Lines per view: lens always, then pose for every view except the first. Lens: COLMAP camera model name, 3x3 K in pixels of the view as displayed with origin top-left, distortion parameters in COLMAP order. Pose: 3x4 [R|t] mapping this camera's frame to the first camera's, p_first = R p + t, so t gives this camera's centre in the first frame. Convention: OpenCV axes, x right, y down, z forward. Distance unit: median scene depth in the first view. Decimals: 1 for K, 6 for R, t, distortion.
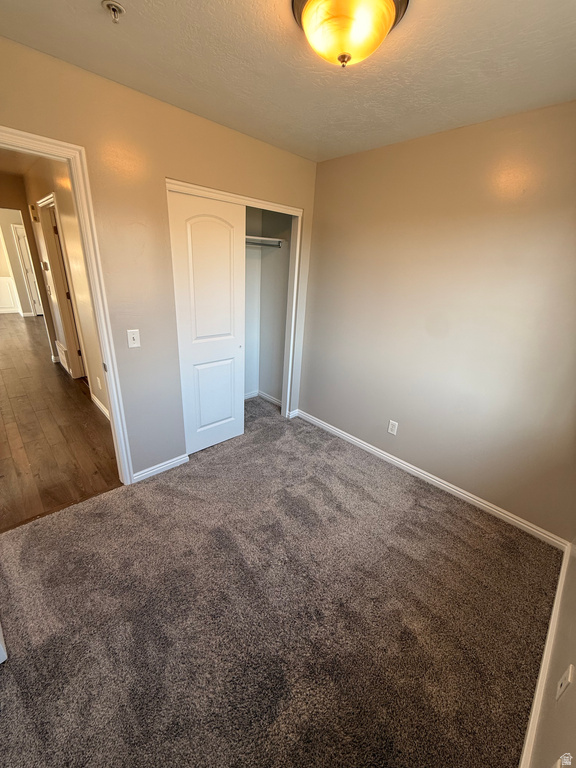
lens RADIAL K [[306.6, 0, 288.3], [0, 306.6, 383.2], [0, 0, 1]] dist [-0.000228, 0.000357]
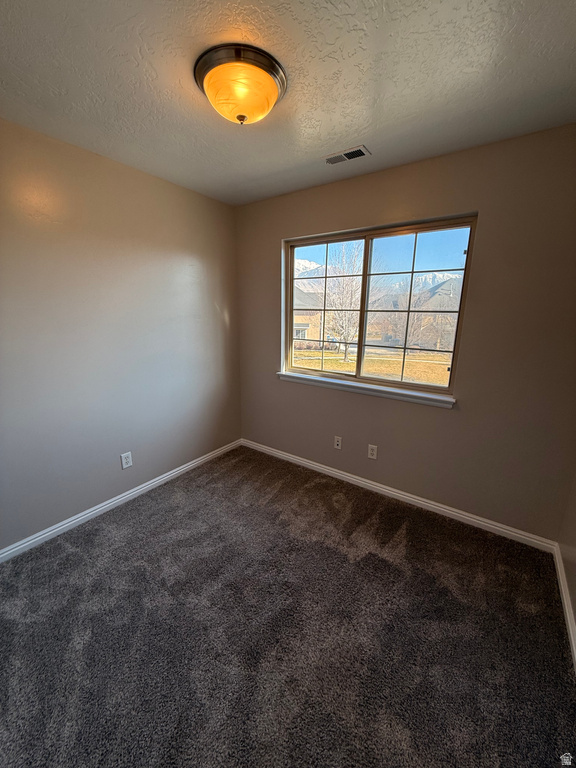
lens RADIAL K [[306.6, 0, 288.3], [0, 306.6, 383.2], [0, 0, 1]] dist [-0.000228, 0.000357]
pose [[-0.183288, -0.286345, 0.940432, -0.545370], [0.325151, 0.885137, 0.332880, -0.208330], [-0.927730, 0.366795, -0.069130, 0.550385]]
